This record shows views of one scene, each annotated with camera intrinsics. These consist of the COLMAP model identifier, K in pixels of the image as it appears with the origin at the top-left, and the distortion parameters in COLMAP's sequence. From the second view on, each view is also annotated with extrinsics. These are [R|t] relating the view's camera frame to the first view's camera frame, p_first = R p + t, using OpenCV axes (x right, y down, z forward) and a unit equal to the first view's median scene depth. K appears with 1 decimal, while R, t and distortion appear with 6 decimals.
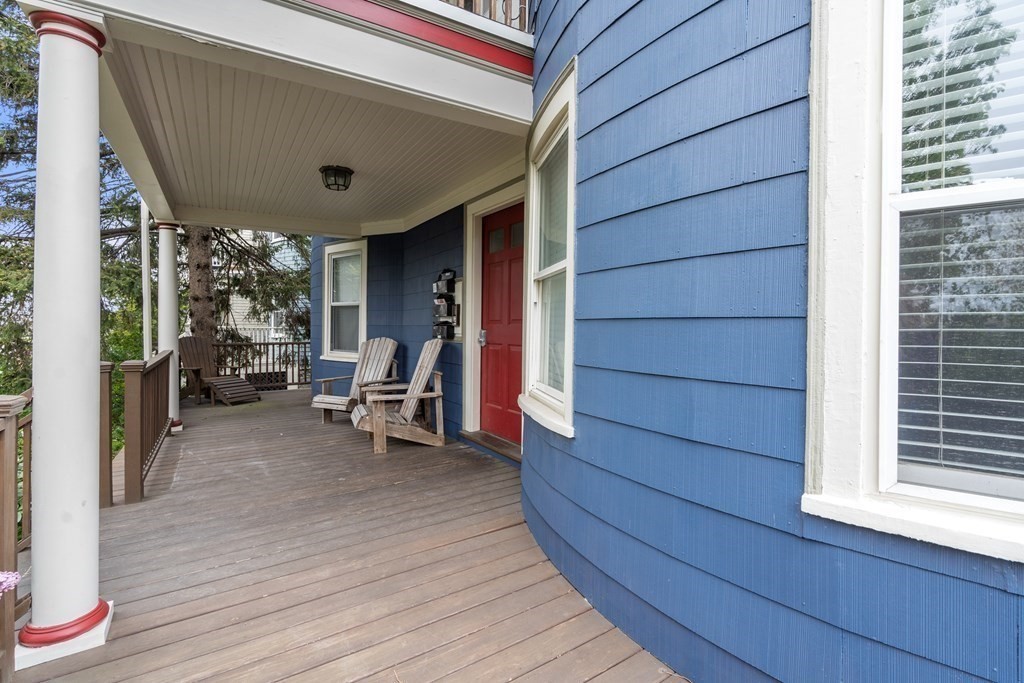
lens RADIAL K [[475.1, 0, 514.3], [0, 475.1, 332.7], [0, 0, 1]] dist [-0.001624, -0.000439]
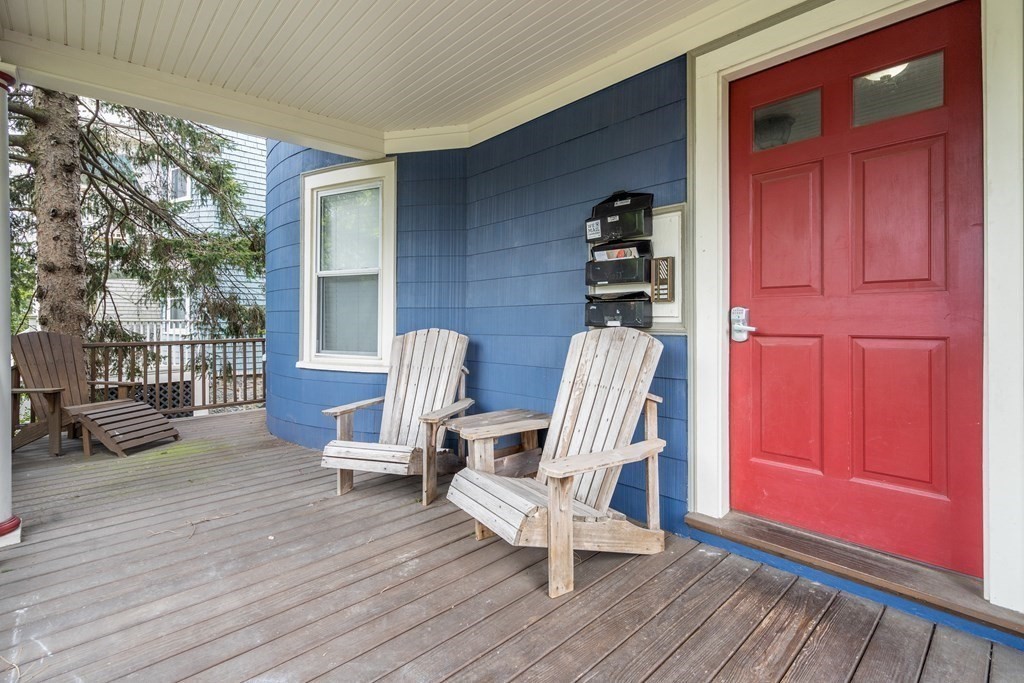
lens RADIAL K [[475.1, 0, 511.8], [0, 475.1, 323.8], [0, 0, 1]] dist [-0.001624, -0.000439]
pose [[0.982509, -0.005665, 0.186130, -0.255543], [0.007545, 0.999927, -0.009393, 0.008905], [-0.186063, 0.010633, 0.982480, 0.370720]]
